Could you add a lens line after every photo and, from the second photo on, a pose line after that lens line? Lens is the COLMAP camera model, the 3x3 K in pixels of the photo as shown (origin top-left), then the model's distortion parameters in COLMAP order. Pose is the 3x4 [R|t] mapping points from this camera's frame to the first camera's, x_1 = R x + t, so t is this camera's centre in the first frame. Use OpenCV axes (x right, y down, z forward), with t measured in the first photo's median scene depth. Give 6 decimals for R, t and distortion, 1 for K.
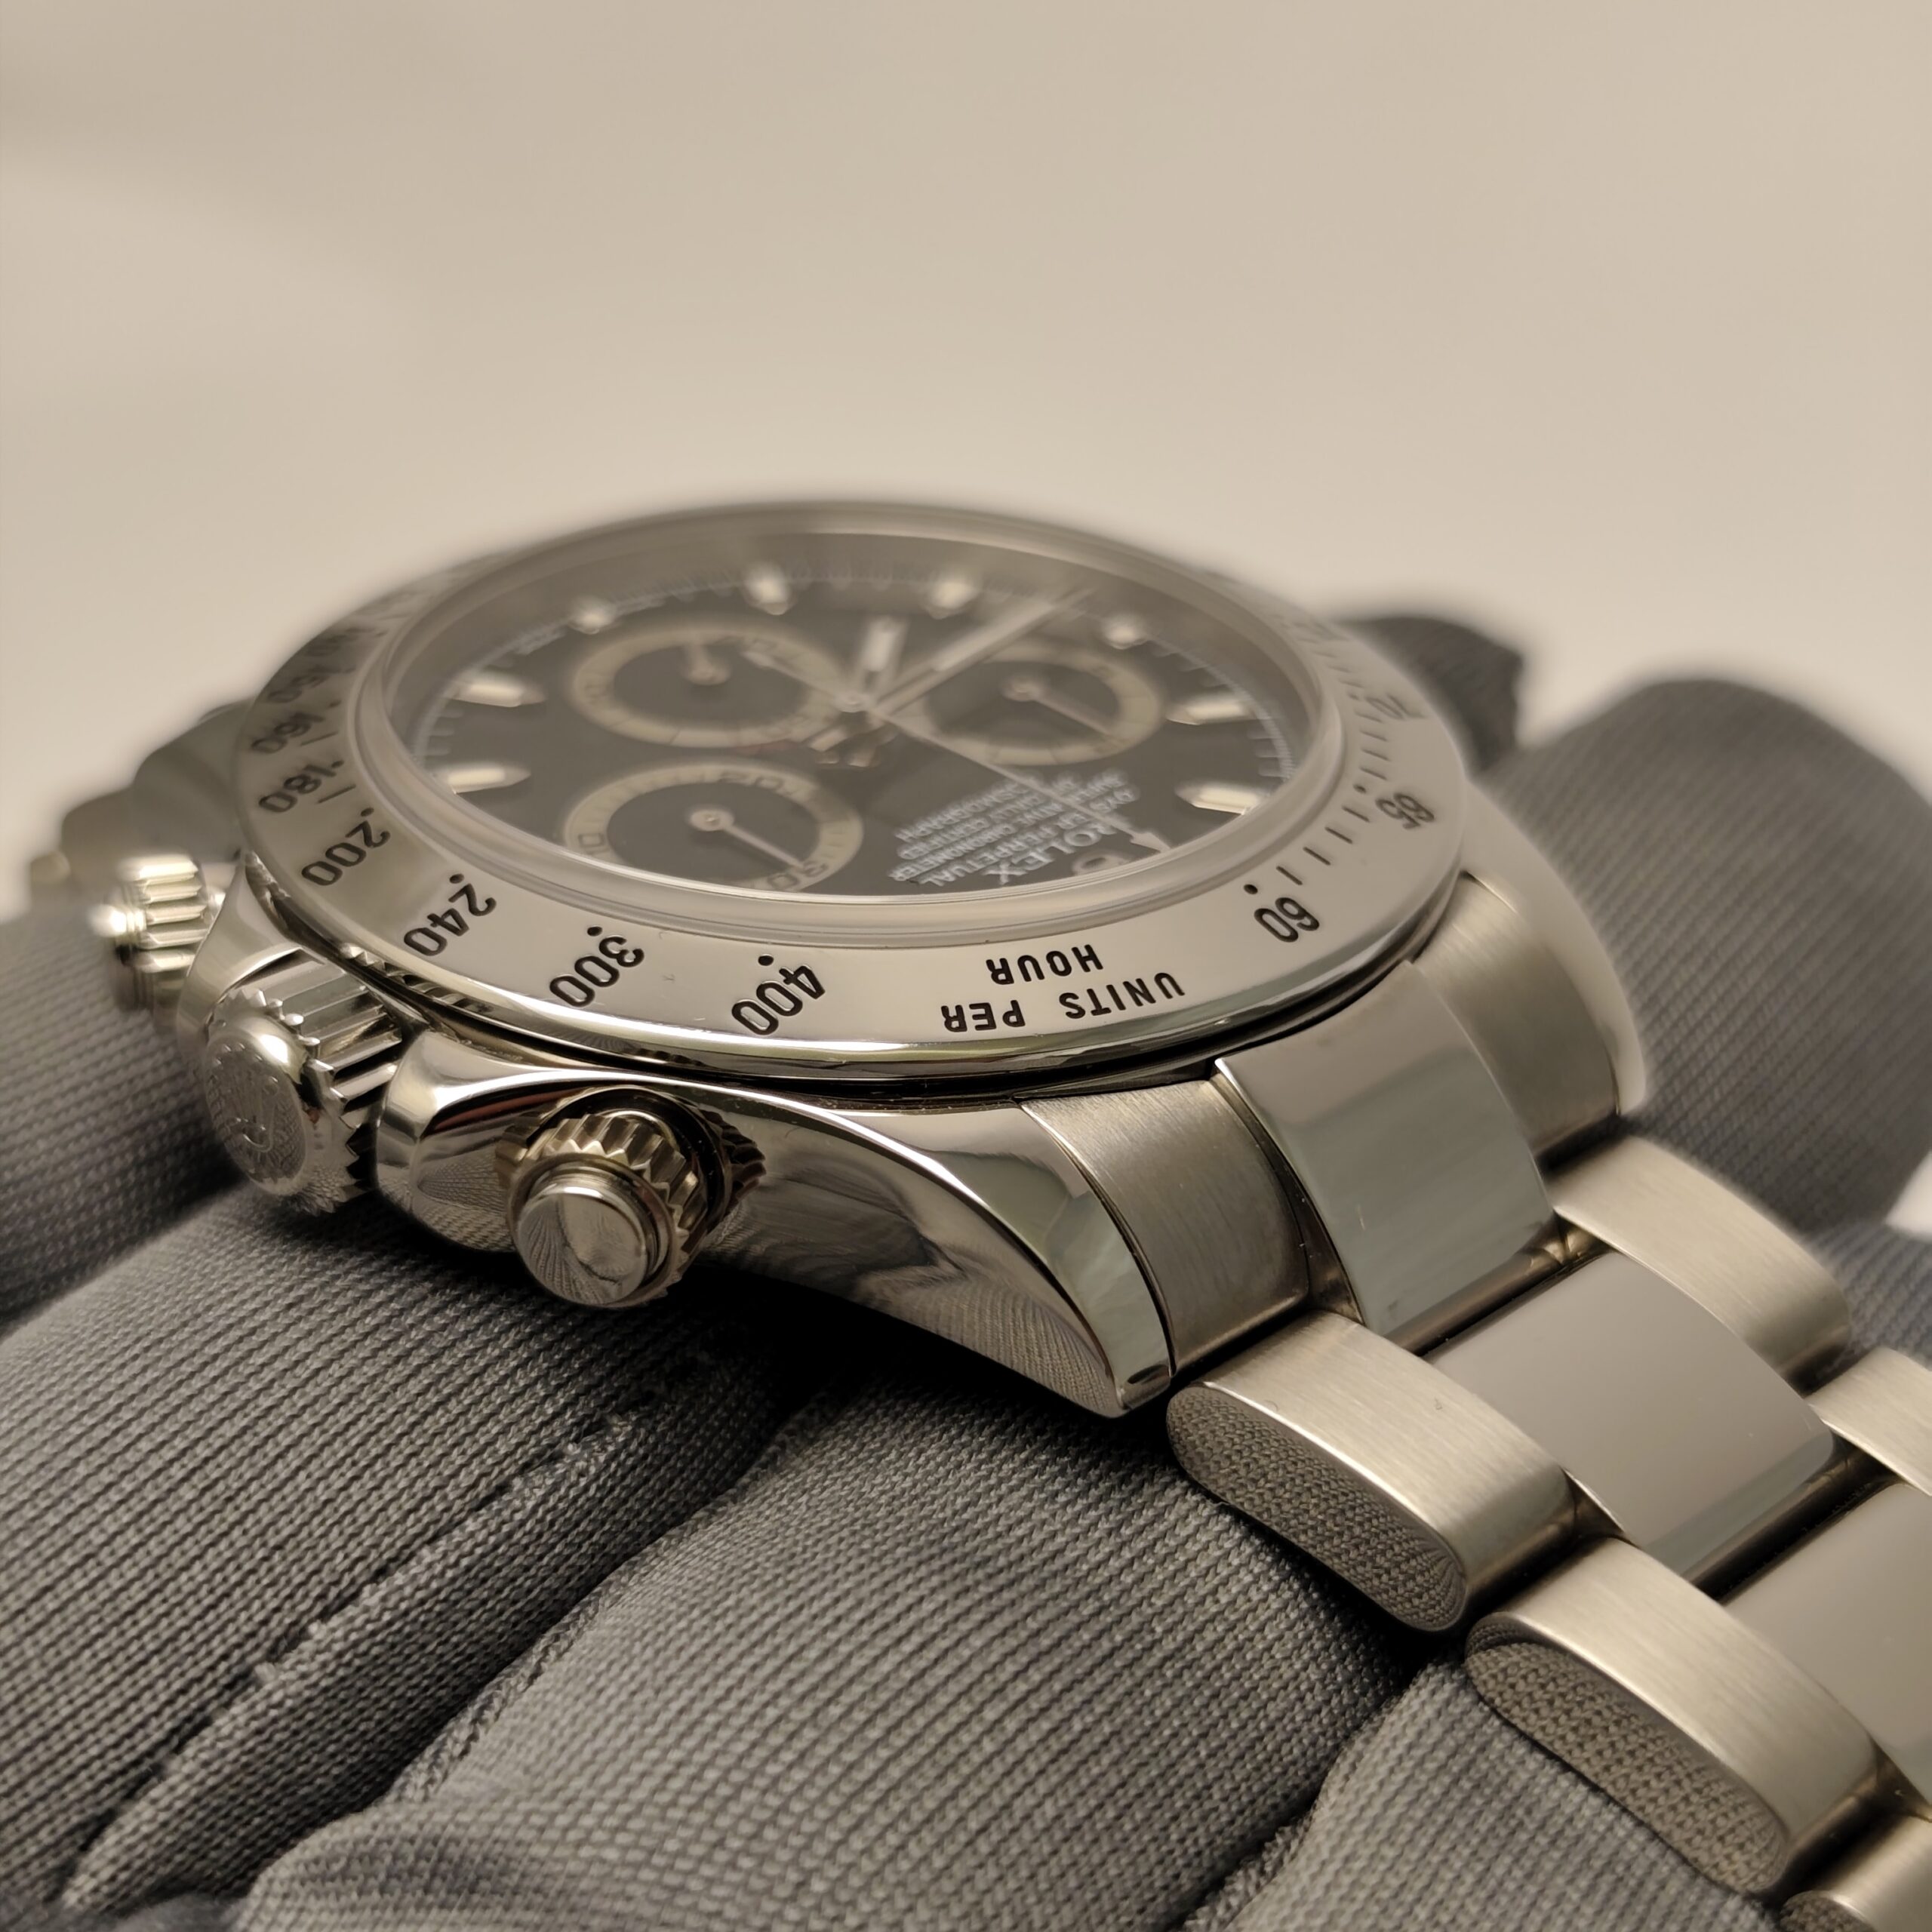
lens RADIAL K [[3890.5, 0, 966.0], [0, 3890.5, 966.0], [0, 0, 1]] dist [0.133974, -0.599467]
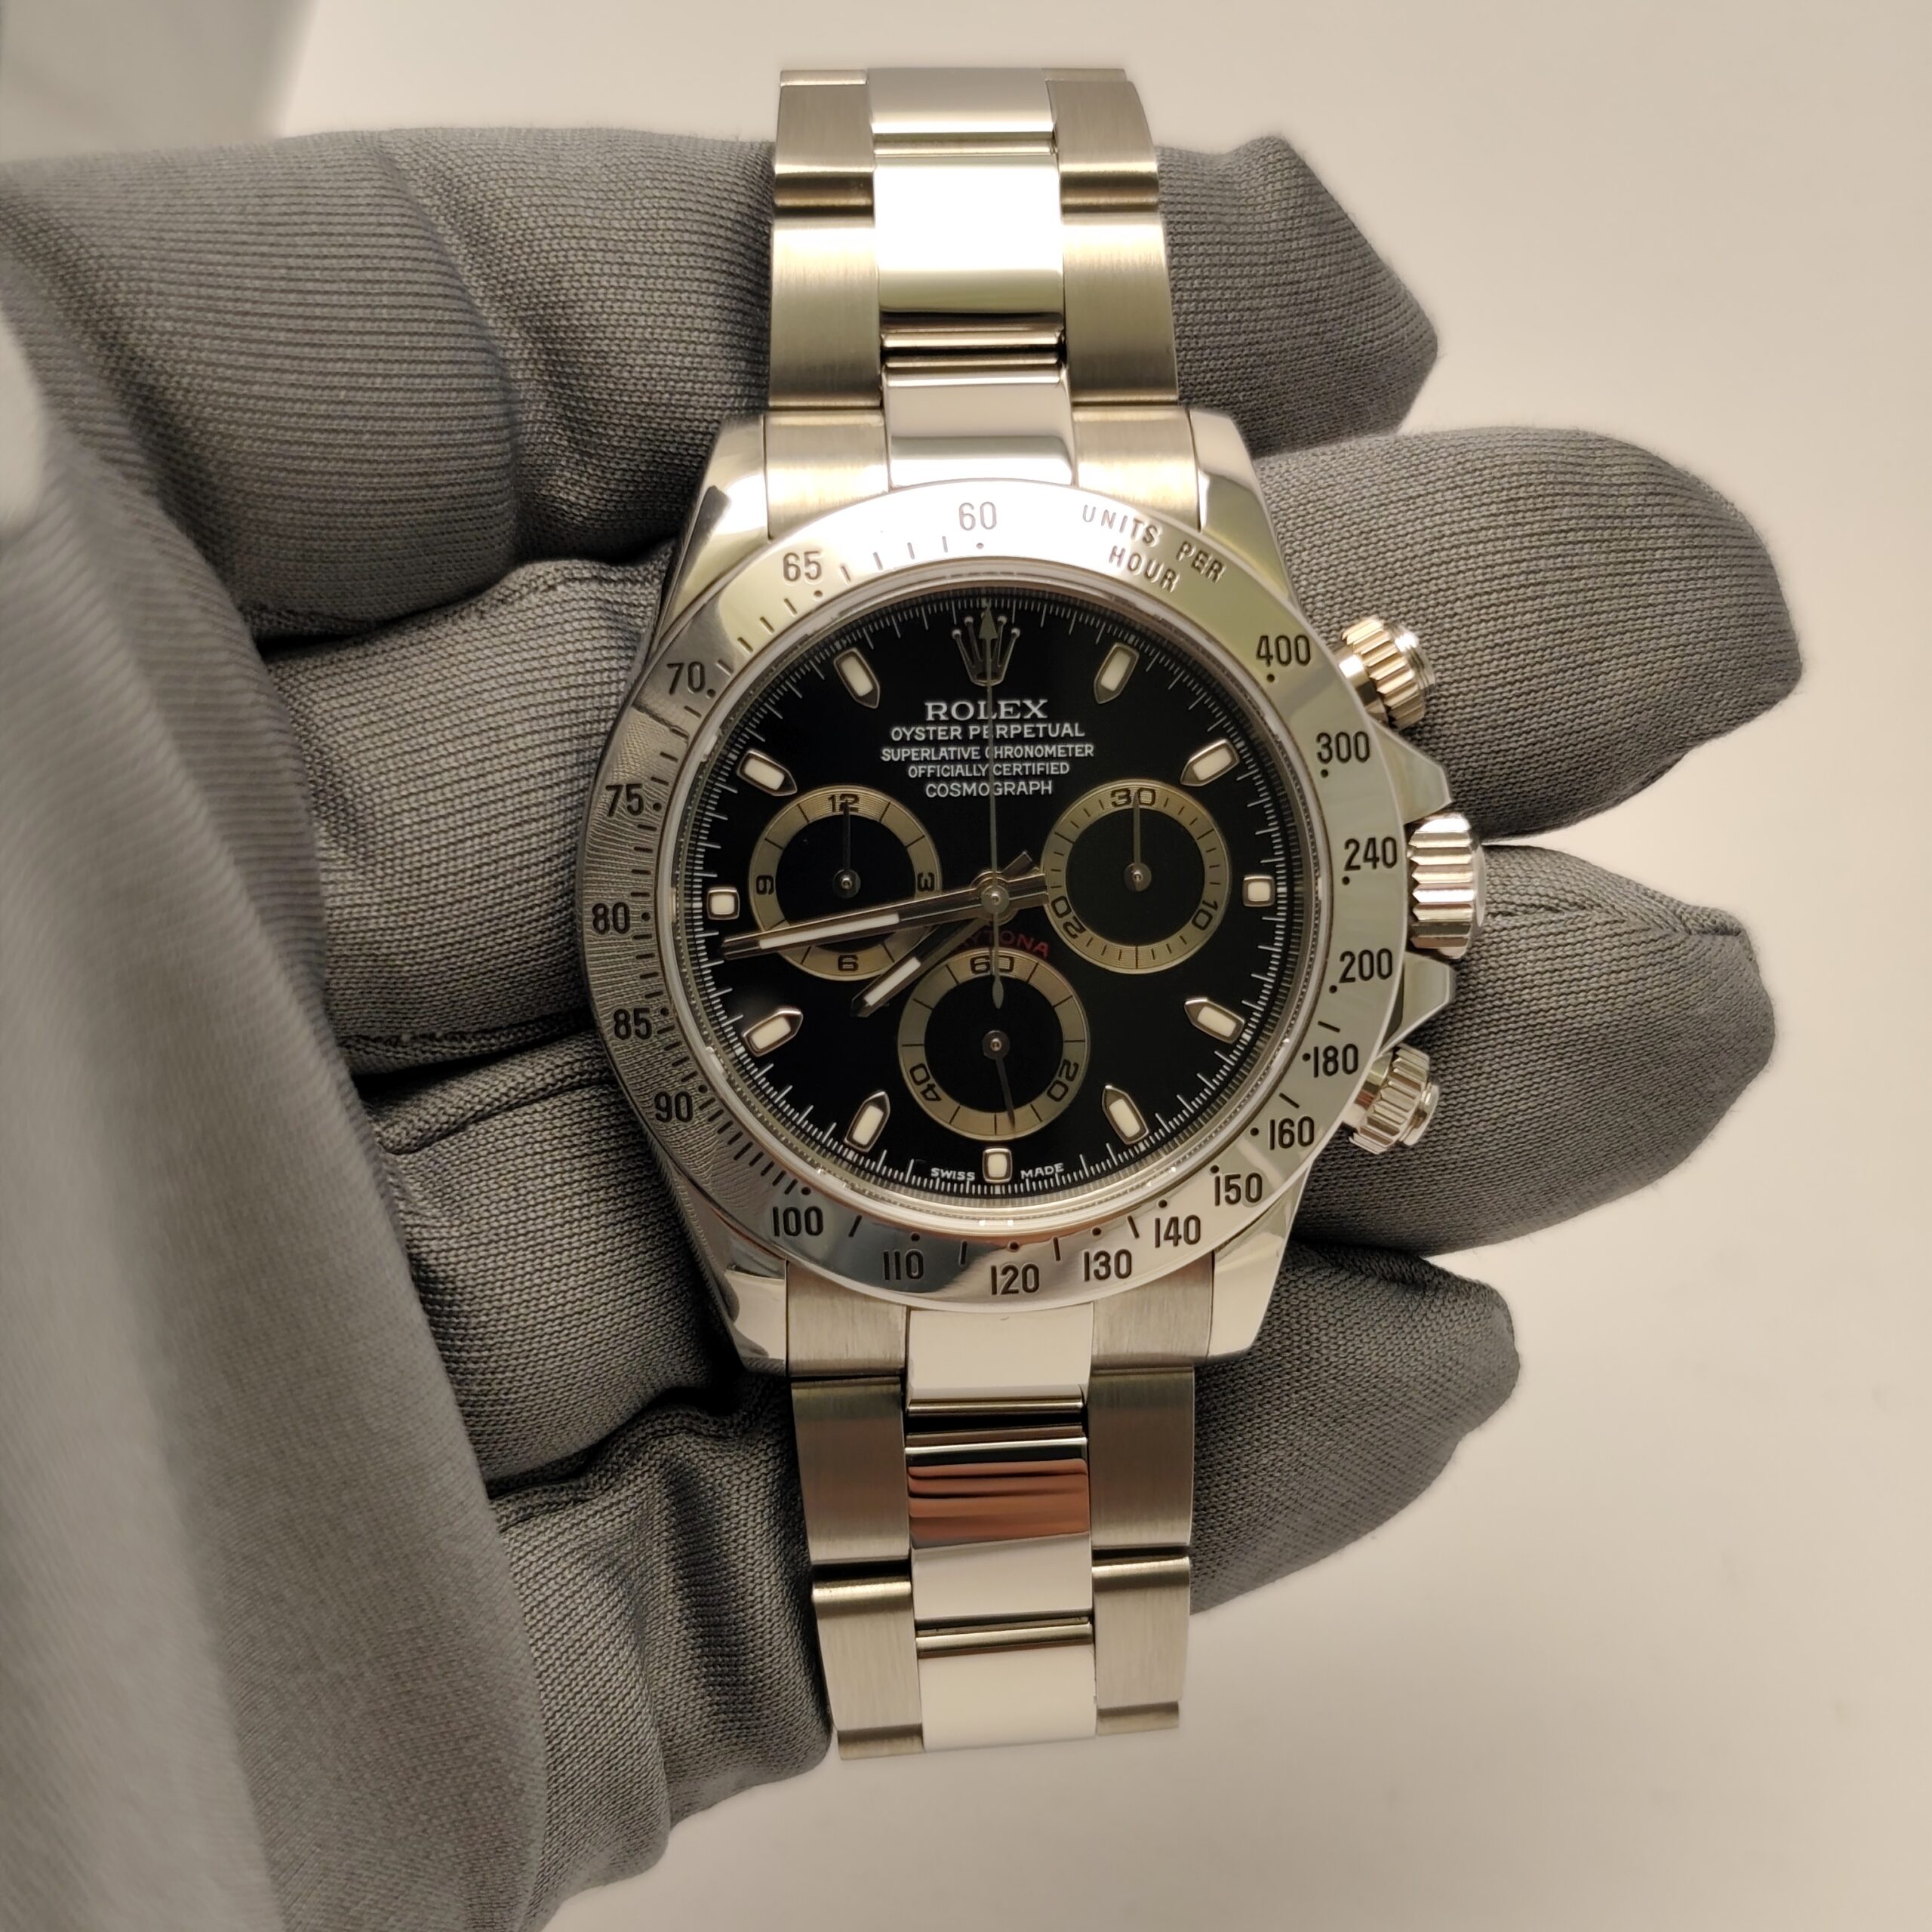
lens RADIAL K [[3890.5, 0, 966.0], [0, 3890.5, 966.0], [0, 0, 1]] dist [0.133974, -0.599467]
pose [[-0.714576, -0.693698, -0.090356, 0.104738], [0.294211, -0.415193, 0.860845, -1.503222], [-0.634682, 0.588556, 0.500780, 0.322118]]
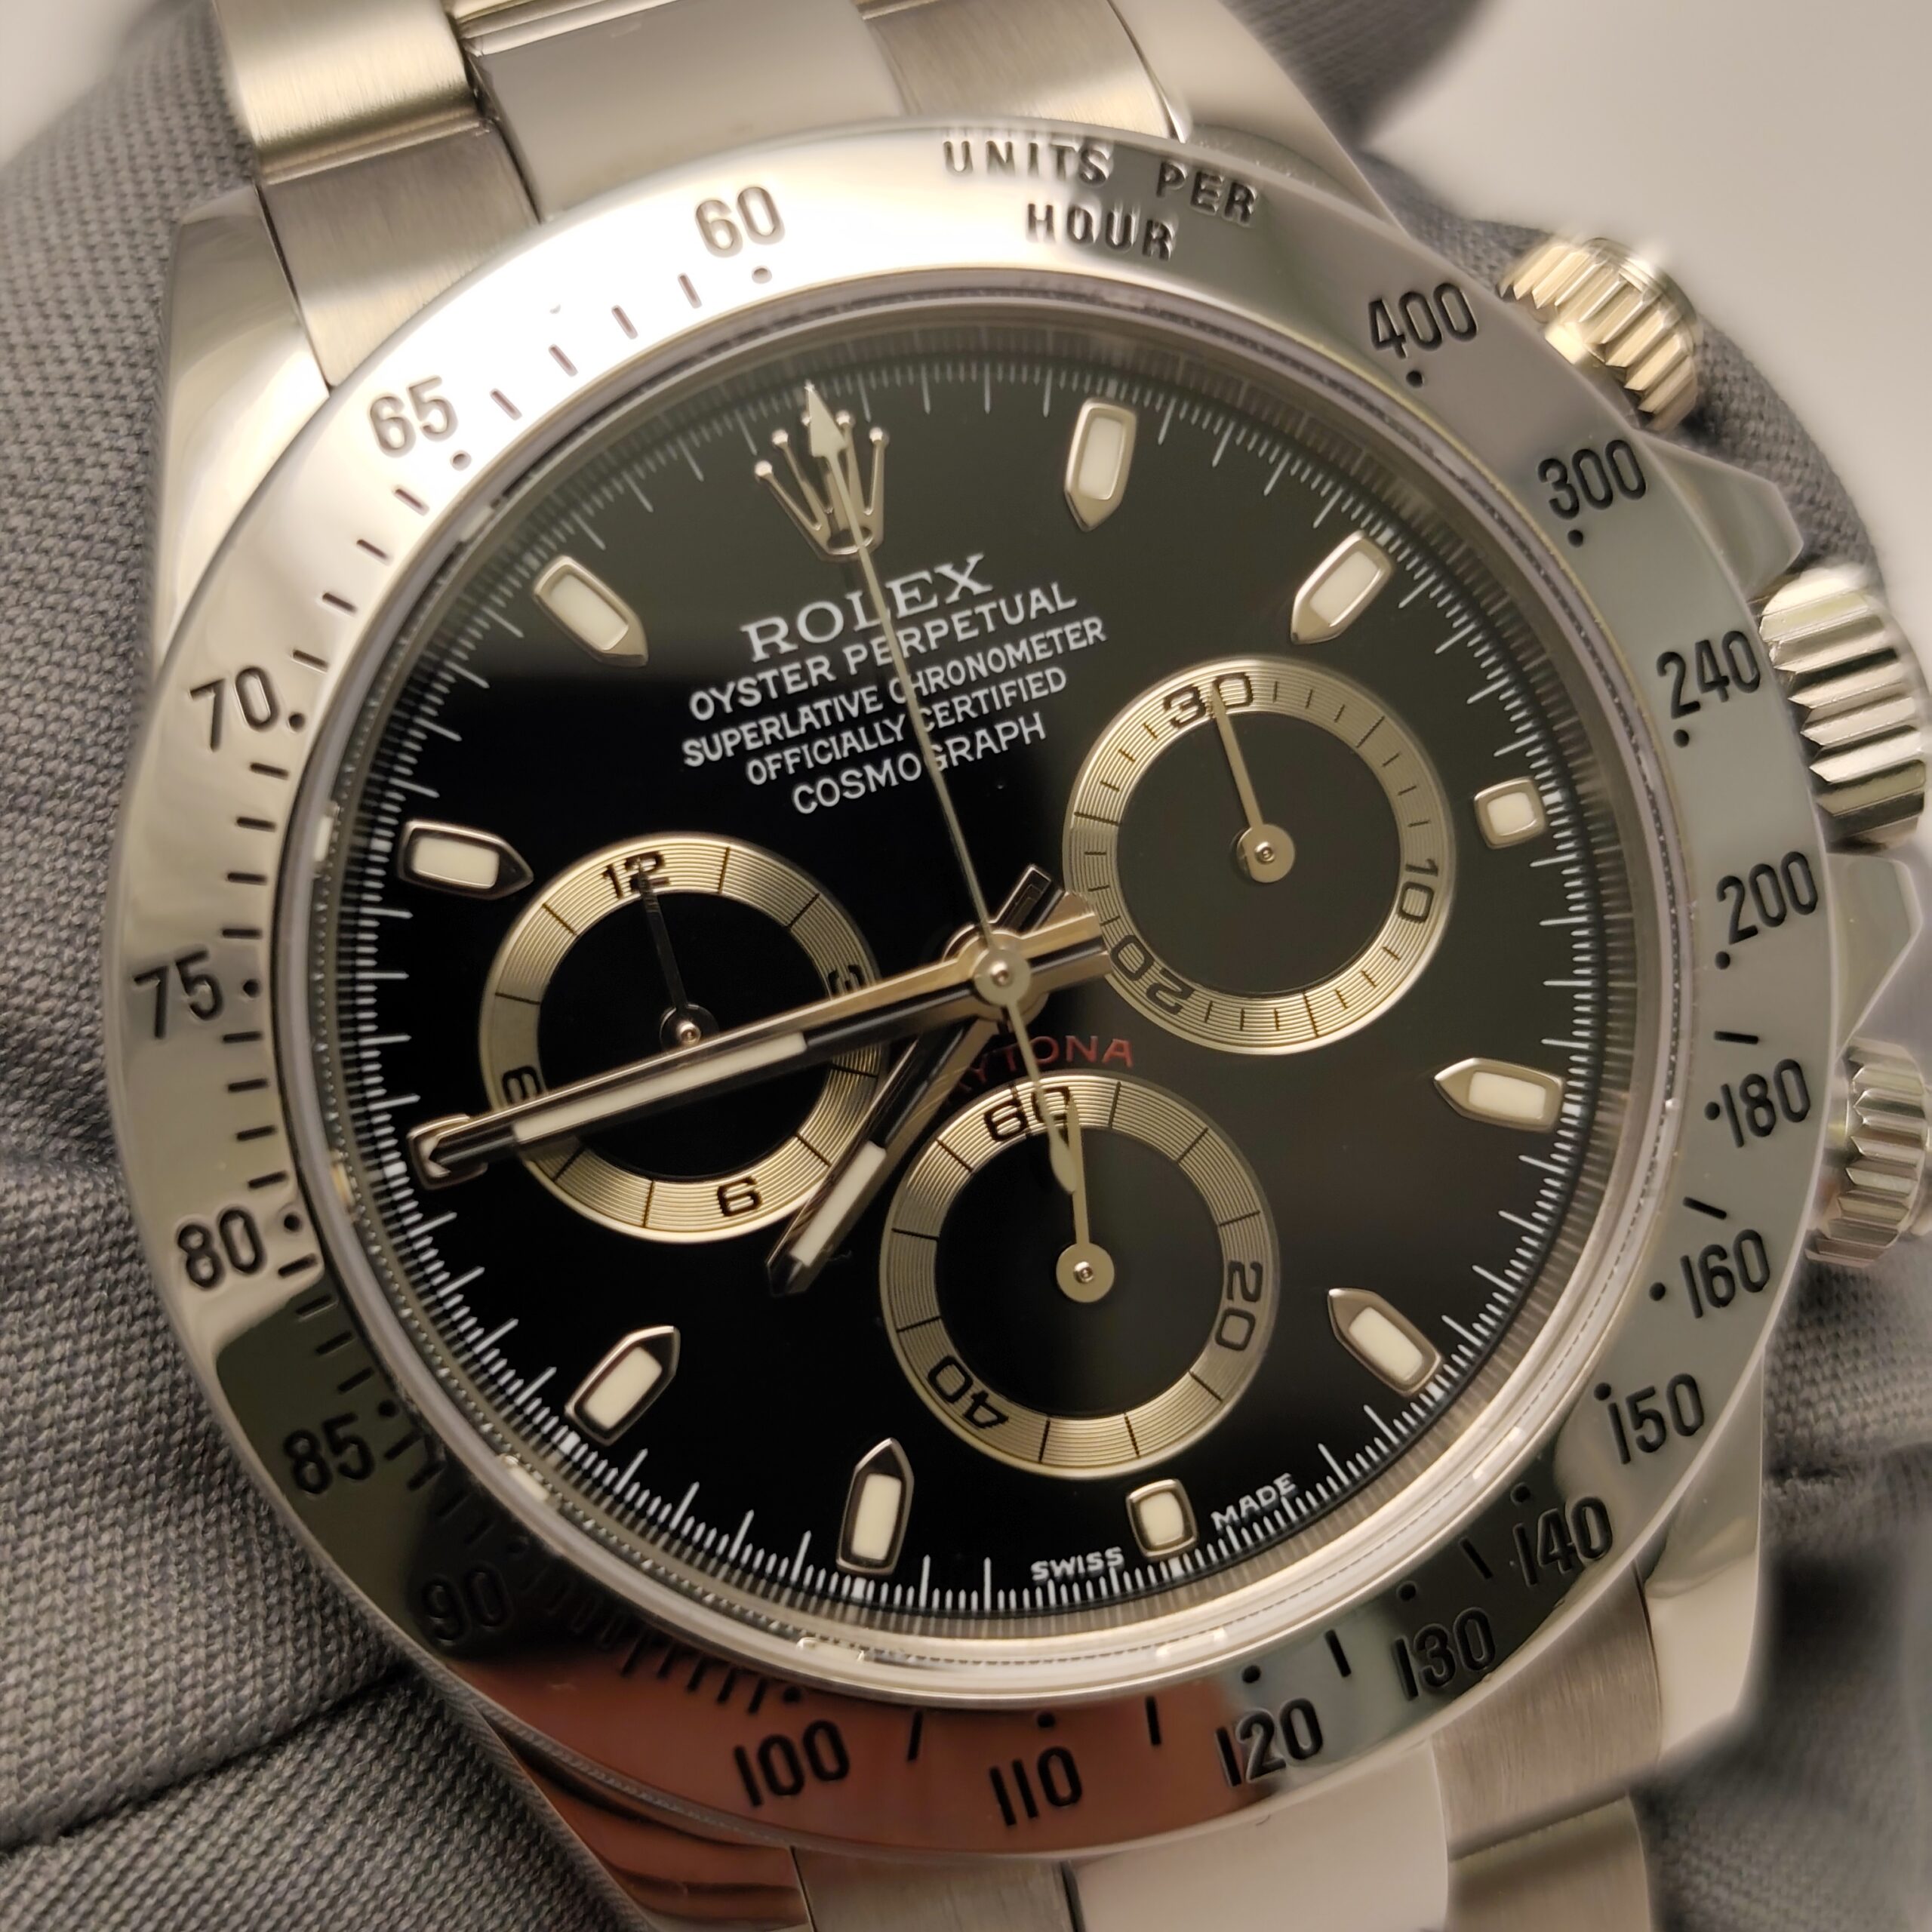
lens RADIAL K [[3890.5, 0, 966.0], [0, 3890.5, 966.0], [0, 0, 1]] dist [0.133974, -0.599467]
pose [[-0.874884, -0.471684, -0.109969, 0.059924], [0.095288, -0.390245, 0.915767, -0.786227], [-0.474867, 0.790711, 0.386364, 0.821859]]
